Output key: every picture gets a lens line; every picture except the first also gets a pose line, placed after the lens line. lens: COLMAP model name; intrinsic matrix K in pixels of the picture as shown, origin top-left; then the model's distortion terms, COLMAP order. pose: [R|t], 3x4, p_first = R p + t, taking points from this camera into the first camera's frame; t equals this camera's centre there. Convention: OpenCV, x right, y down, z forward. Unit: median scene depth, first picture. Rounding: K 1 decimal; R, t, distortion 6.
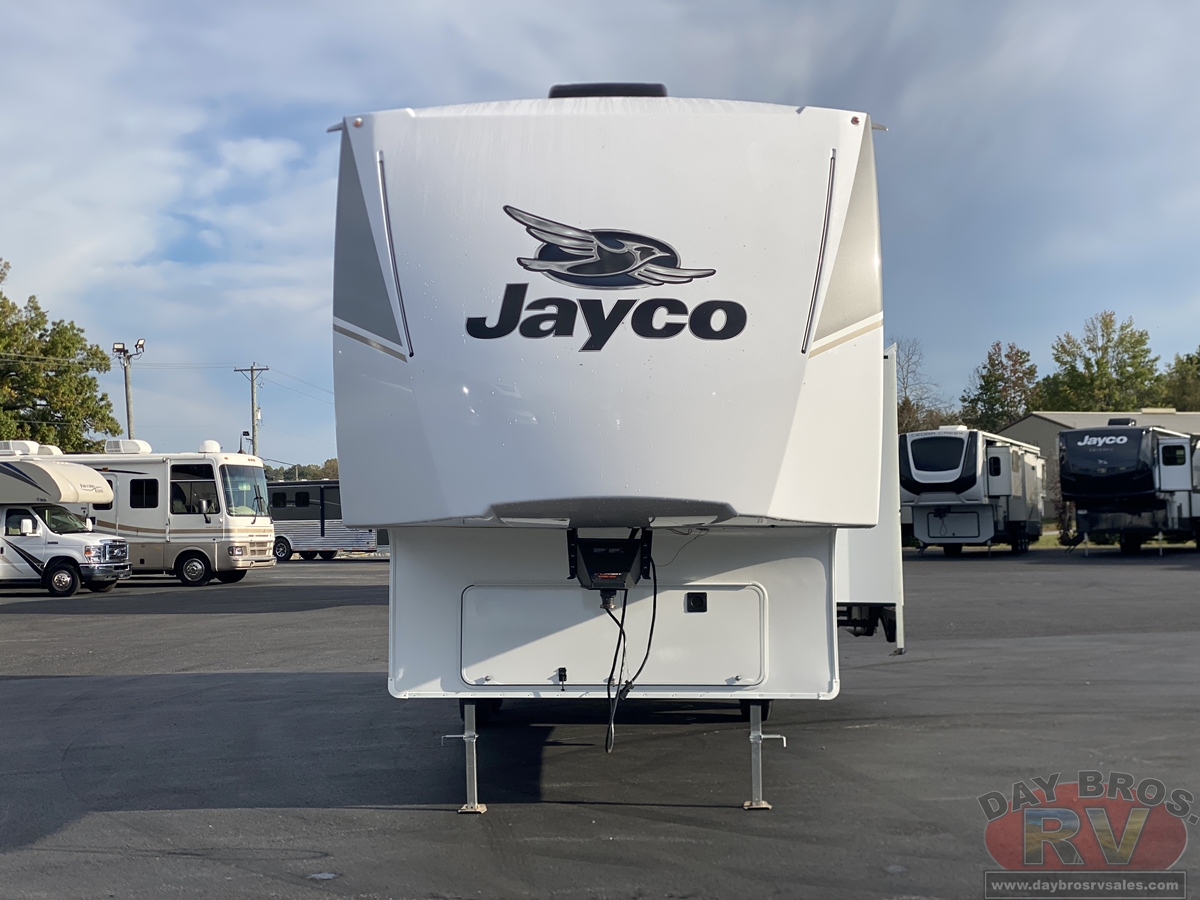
lens RADIAL K [[1769.2, 0, 600.0], [0, 1769.2, 450.0], [0, 0, 1]] dist [0.142611, 0.038489]
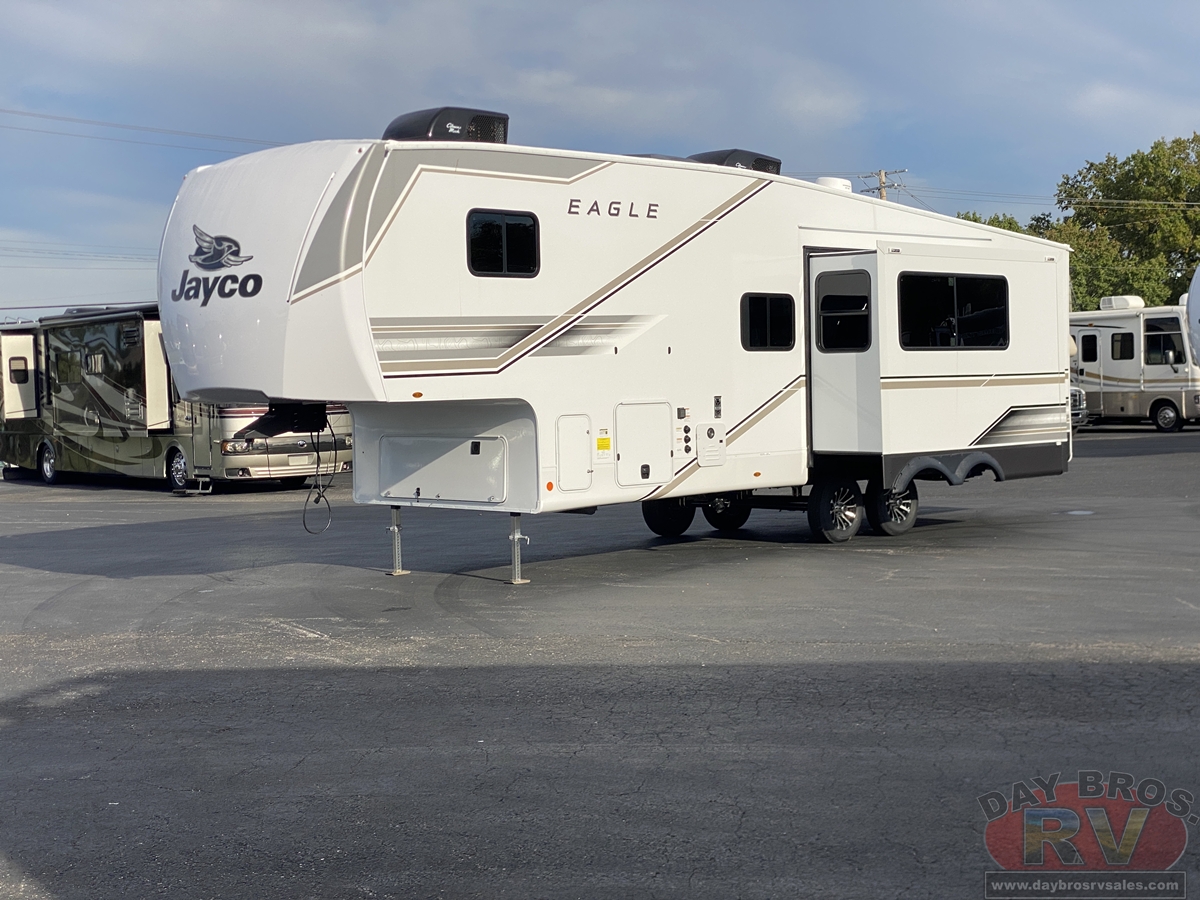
lens RADIAL K [[1769.2, 0, 600.0], [0, 1769.2, 450.0], [0, 0, 1]] dist [0.142611, 0.038489]
pose [[0.734718, 0.014386, -0.678221, 1.495017], [0.045050, 0.996533, 0.069940, -0.018976], [0.676876, -0.081940, 0.731523, -0.062589]]
